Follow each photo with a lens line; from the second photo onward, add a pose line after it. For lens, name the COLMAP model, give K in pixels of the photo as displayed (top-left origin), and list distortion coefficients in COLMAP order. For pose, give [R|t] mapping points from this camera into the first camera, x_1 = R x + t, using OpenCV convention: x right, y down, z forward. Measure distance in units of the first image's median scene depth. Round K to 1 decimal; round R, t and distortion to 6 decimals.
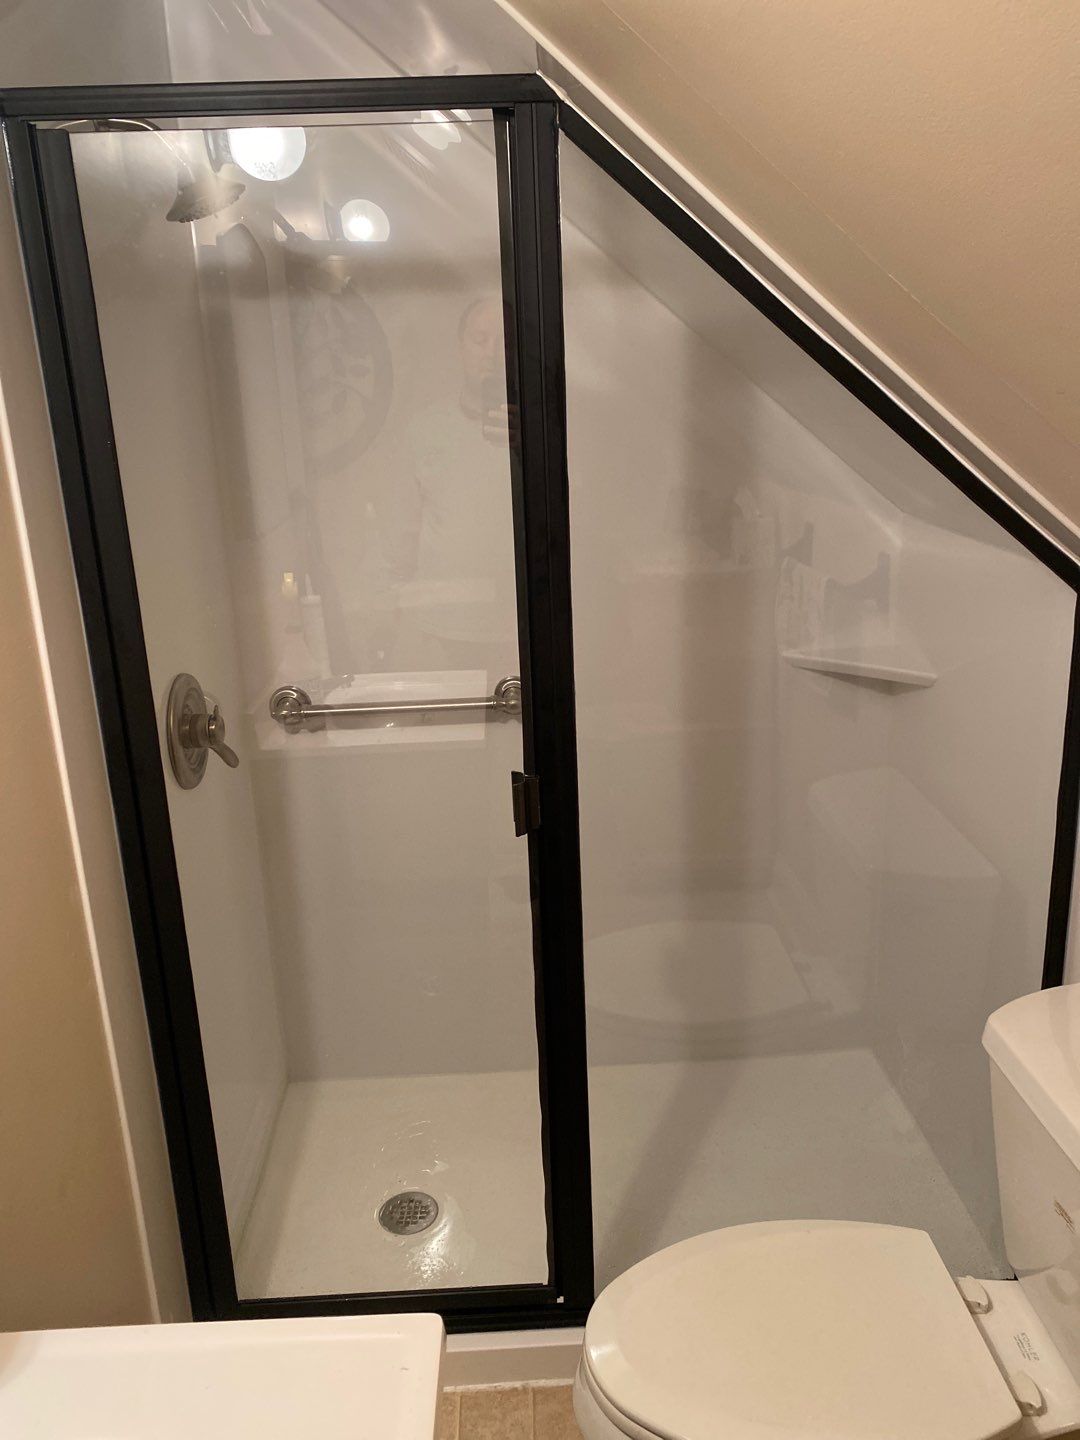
lens RADIAL K [[1129.3, 0, 540.0], [0, 1129.3, 720.0], [0, 0, 1]] dist [0.002865, 0.006117]
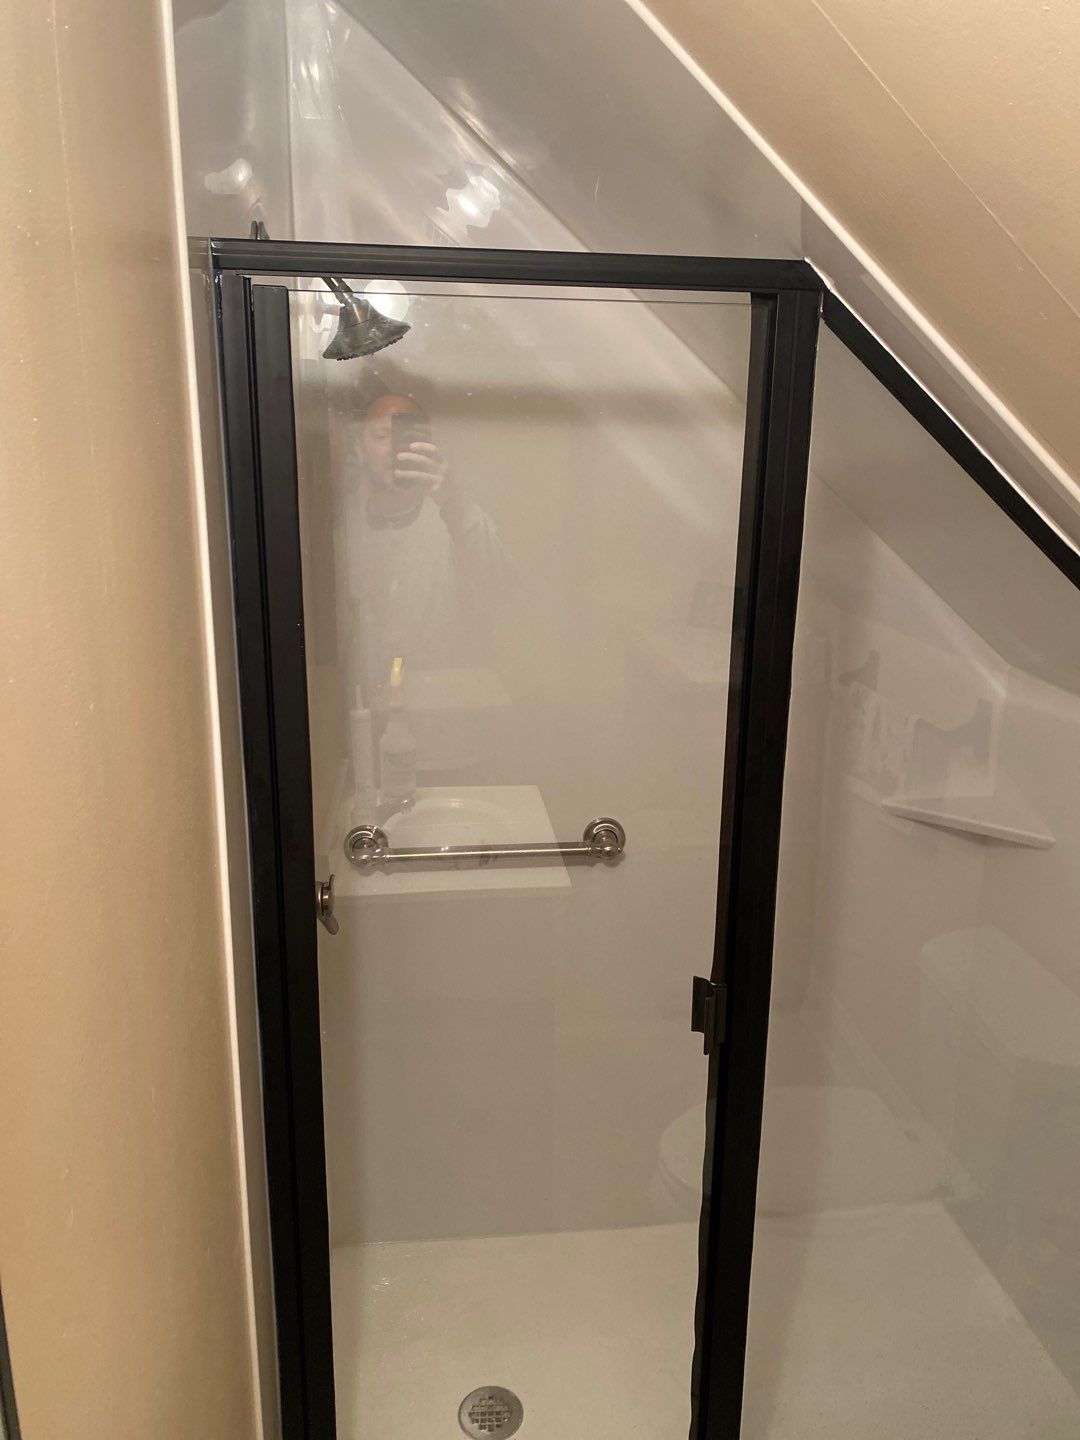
lens RADIAL K [[1129.4, 0, 540.0], [0, 1129.4, 720.0], [0, 0, 1]] dist [0.020683, 0.003686]
pose [[0.995000, 0.028401, 0.095752, -0.249424], [-0.025633, 0.999221, -0.030017, -0.135313], [-0.096530, 0.027413, 0.994953, 0.088041]]
